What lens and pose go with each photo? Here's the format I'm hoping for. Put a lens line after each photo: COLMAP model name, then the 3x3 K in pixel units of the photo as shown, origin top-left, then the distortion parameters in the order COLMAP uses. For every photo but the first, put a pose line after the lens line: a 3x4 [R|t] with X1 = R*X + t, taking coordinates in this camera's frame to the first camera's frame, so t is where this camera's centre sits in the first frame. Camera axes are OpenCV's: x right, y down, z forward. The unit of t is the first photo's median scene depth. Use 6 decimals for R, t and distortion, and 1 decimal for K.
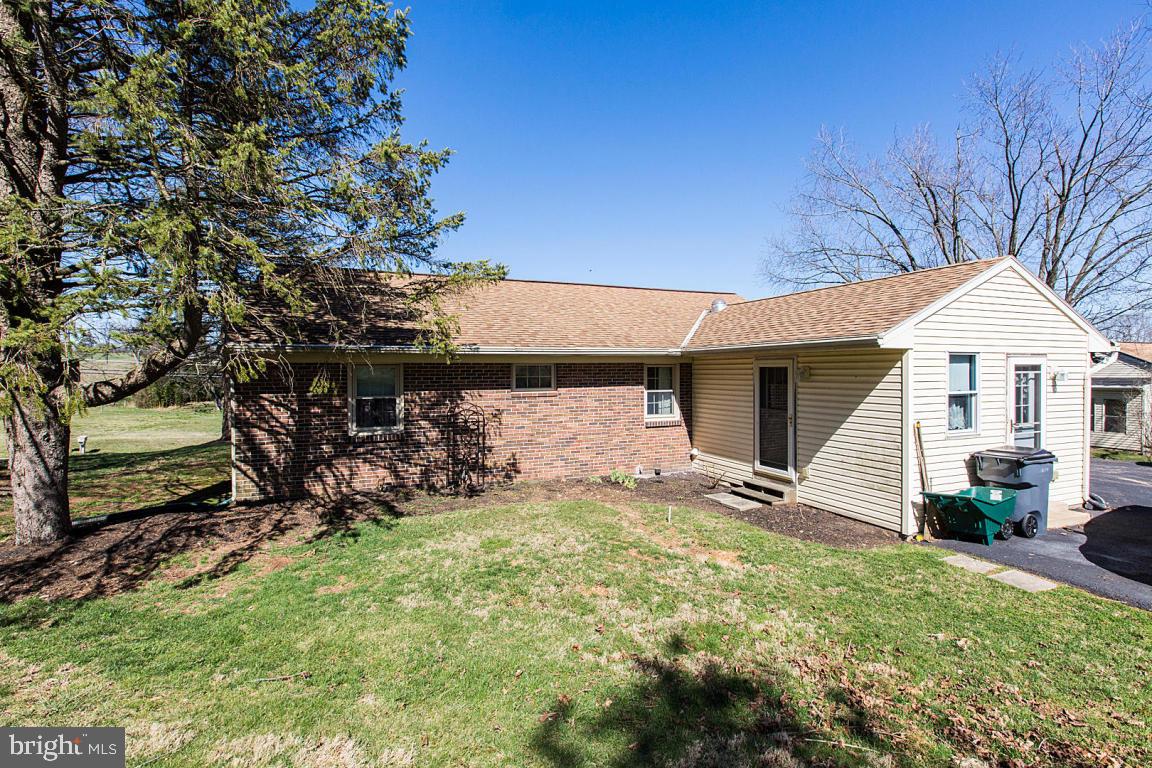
lens RADIAL K [[551.5, 0, 571.3], [0, 551.5, 382.3], [0, 0, 1]] dist [-0.009312, 0.000350]
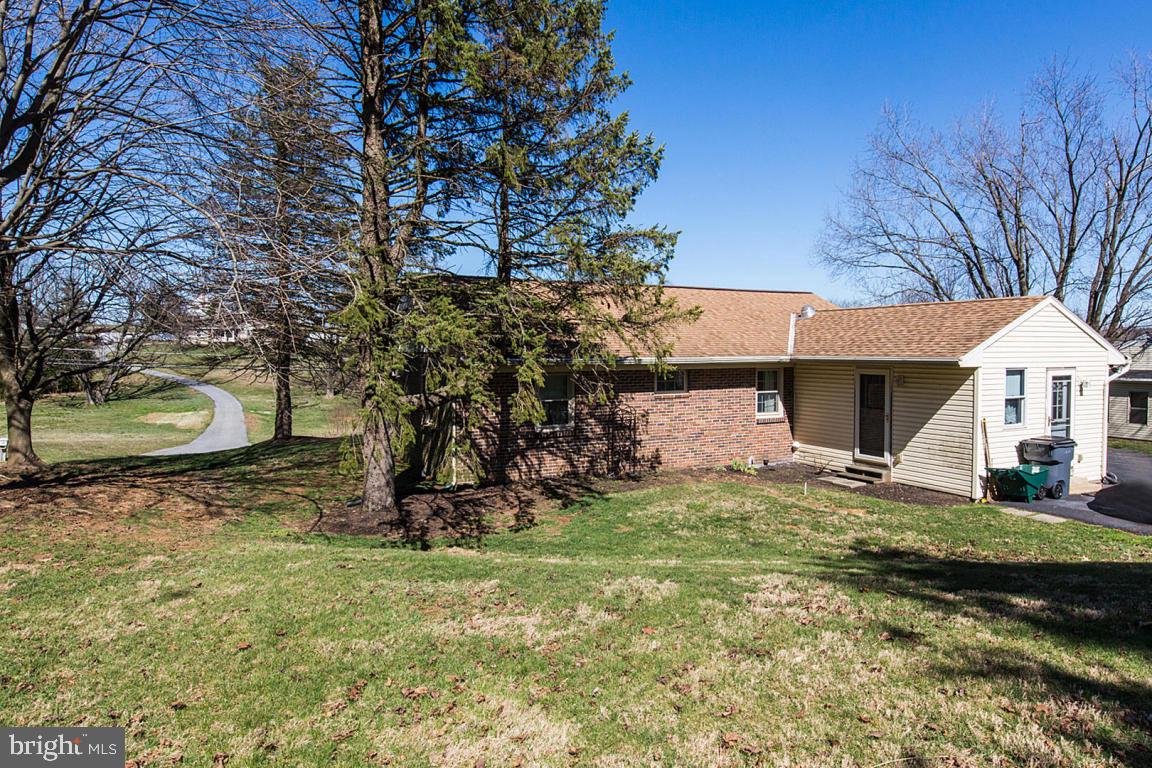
lens RADIAL K [[764.2, 0, 579.4], [0, 764.2, 382.8], [0, 0, 1]] dist [-0.009213, -0.007135]
pose [[0.996412, -0.000969, 0.084633, -0.458042], [-0.001371, 0.999618, 0.027588, -0.058231], [-0.084628, -0.027605, 0.996030, -0.689041]]
